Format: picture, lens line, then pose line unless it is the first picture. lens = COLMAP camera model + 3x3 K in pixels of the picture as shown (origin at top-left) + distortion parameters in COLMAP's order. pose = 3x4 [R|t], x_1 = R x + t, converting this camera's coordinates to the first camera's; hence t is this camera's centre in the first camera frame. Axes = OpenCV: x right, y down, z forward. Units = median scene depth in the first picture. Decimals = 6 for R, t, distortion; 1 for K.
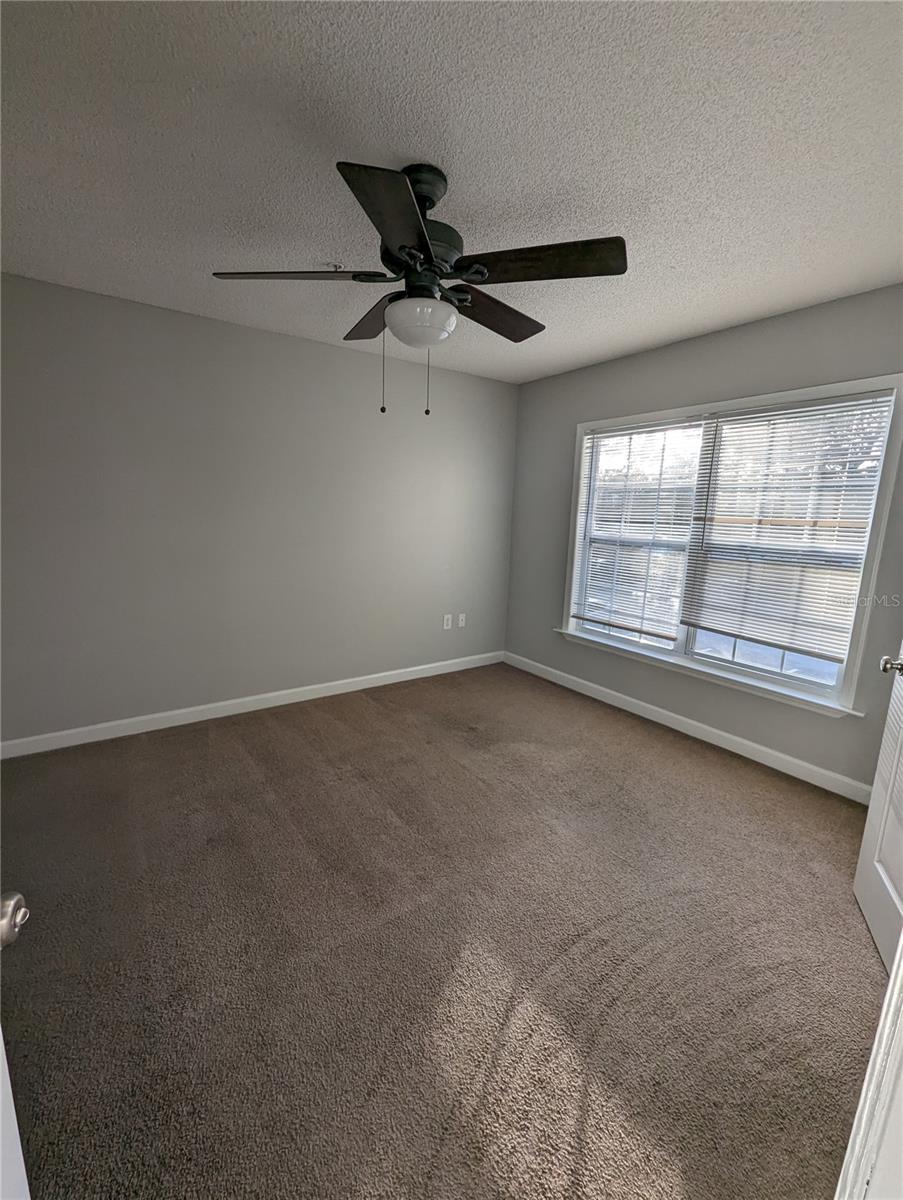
lens RADIAL K [[507.7, 0, 407.4], [0, 507.7, 600.0], [0, 0, 1]] dist [0.000417, -0.000007]
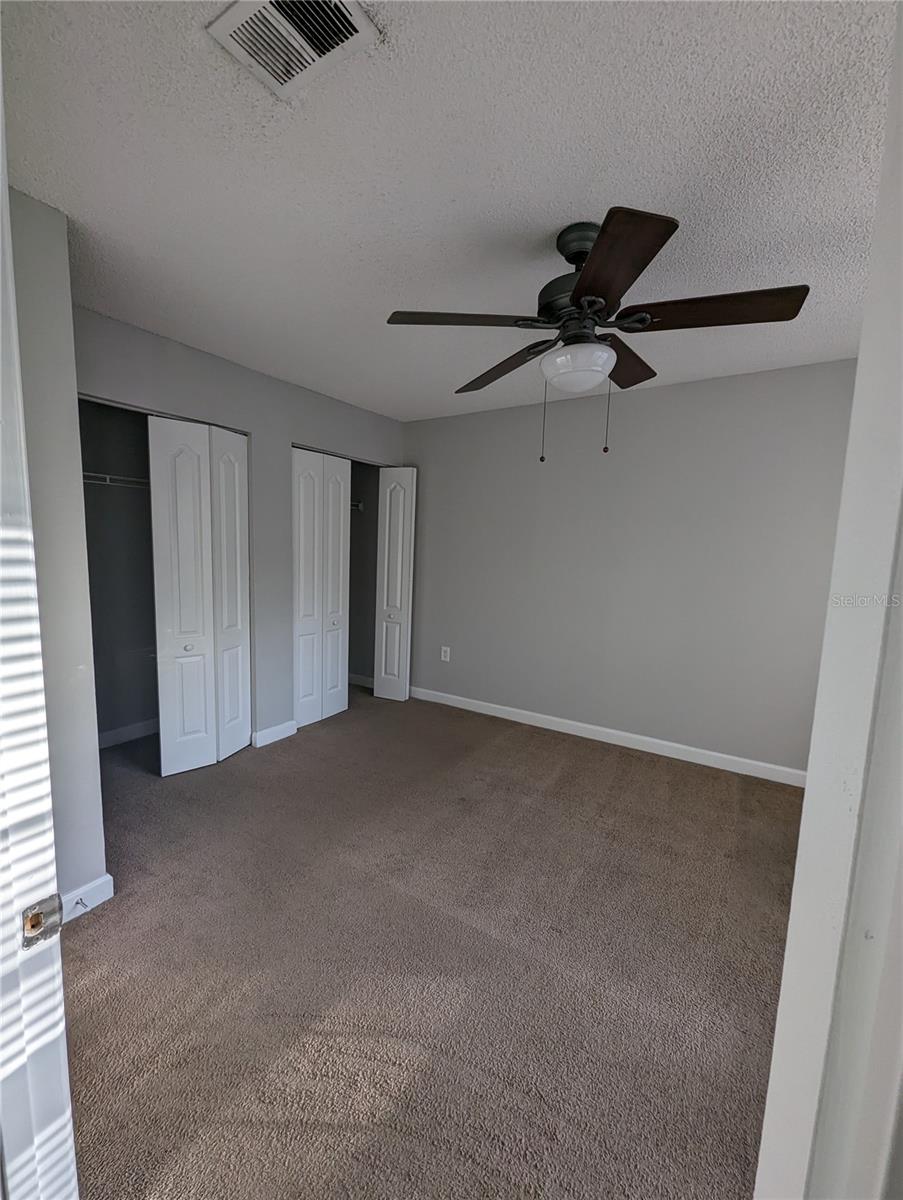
lens RADIAL K [[478.5, 0, 437.9], [0, 478.5, 597.8], [0, 0, 1]] dist [-0.000307, 0.000071]
pose [[0.404688, 0.087848, -0.910225, 0.686898], [-0.180497, 0.983466, 0.014667, -0.047519], [0.896464, 0.158357, 0.413854, 0.353813]]
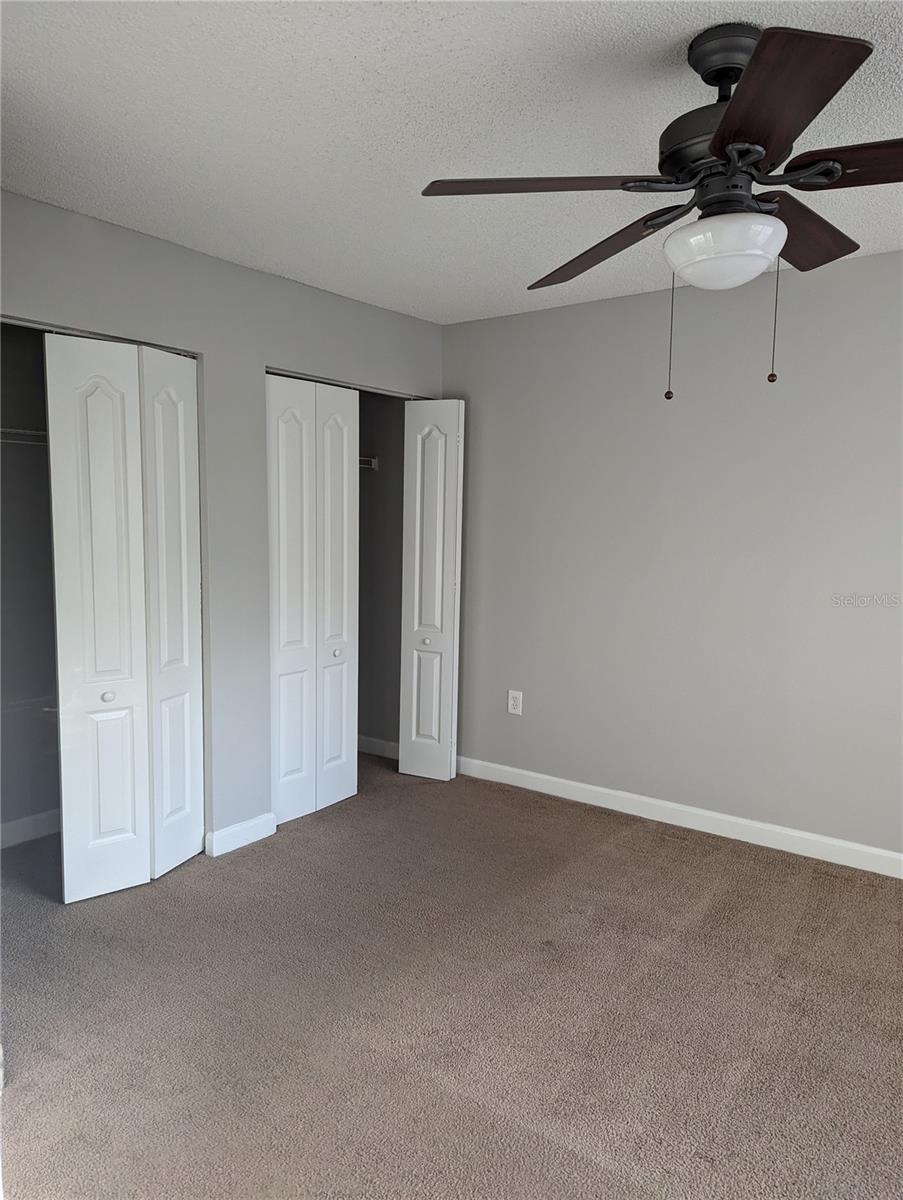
lens RADIAL K [[807.9, 0, 454.2], [0, 807.9, 594.8], [0, 0, 1]] dist [0.056473, -0.043912]
pose [[0.353626, 0.071431, -0.932655, 0.743521], [-0.168291, 0.985668, 0.011682, -0.061230], [0.920123, 0.152827, 0.360579, 0.319869]]
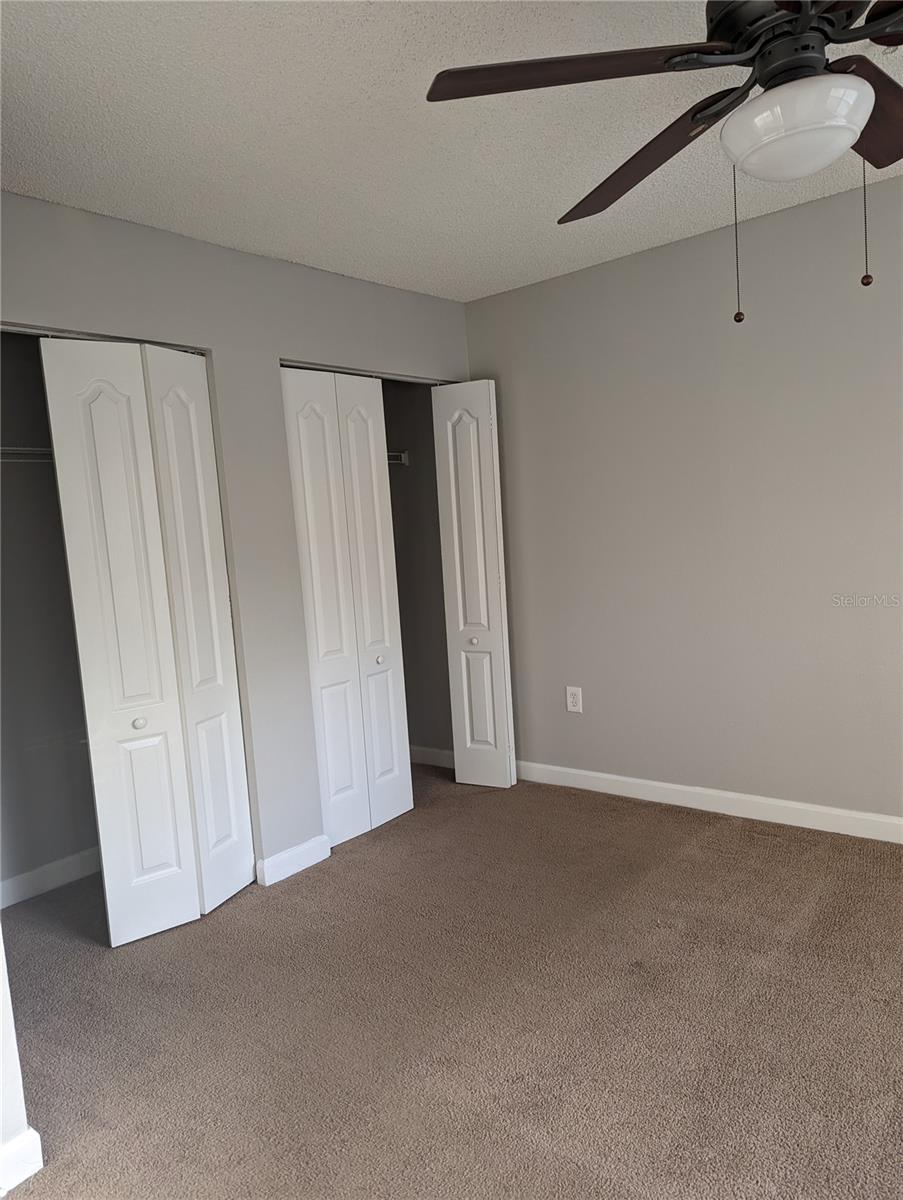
lens RADIAL K [[807.9, 0, 454.2], [0, 807.9, 594.8], [0, 0, 1]] dist [0.056473, -0.043912]
pose [[0.307175, 0.039001, -0.950853, 0.624812], [-0.088816, 0.995974, 0.012159, -0.037495], [0.947499, 0.080716, 0.309402, 0.363787]]
